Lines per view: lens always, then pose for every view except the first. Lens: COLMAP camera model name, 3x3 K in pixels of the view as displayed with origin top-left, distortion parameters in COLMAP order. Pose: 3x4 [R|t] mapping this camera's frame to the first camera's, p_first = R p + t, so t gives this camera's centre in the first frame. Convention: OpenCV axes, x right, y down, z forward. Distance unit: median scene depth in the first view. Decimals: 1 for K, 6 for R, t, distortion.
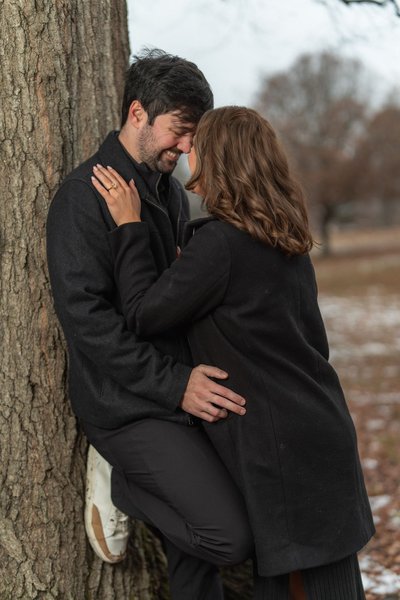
lens RADIAL K [[811.9, 0, 200.0], [0, 811.9, 300.0], [0, 0, 1]] dist [-0.018867, 0.109162]
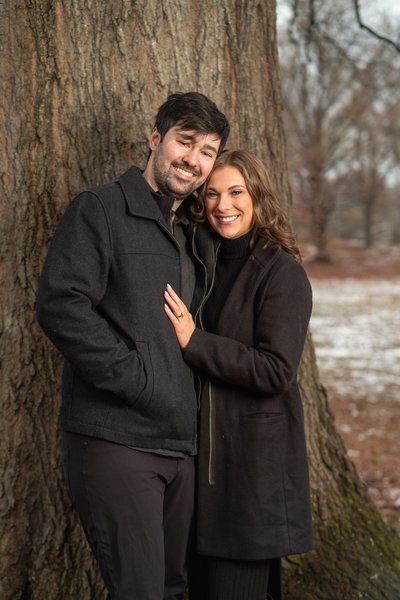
lens RADIAL K [[811.9, 0, 200.0], [0, 811.9, 300.0], [0, 0, 1]] dist [-0.018867, 0.109162]
pose [[0.780728, 0.050367, -0.622837, 0.677370], [-0.053460, 0.998476, 0.013731, -0.056157], [0.622579, 0.022577, 0.782231, 0.087805]]
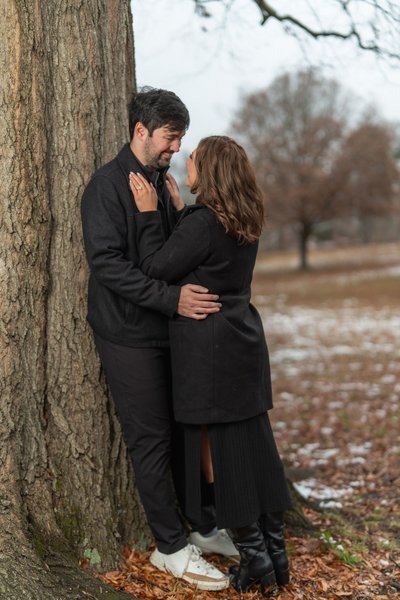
lens RADIAL K [[811.9, 0, 200.0], [0, 811.9, 300.0], [0, 0, 1]] dist [-0.018867, 0.109162]
pose [[0.999689, 0.004424, 0.024543, -0.012666], [-0.003942, 0.999799, -0.019672, 0.096956], [-0.024625, 0.019569, 0.999505, -0.494439]]
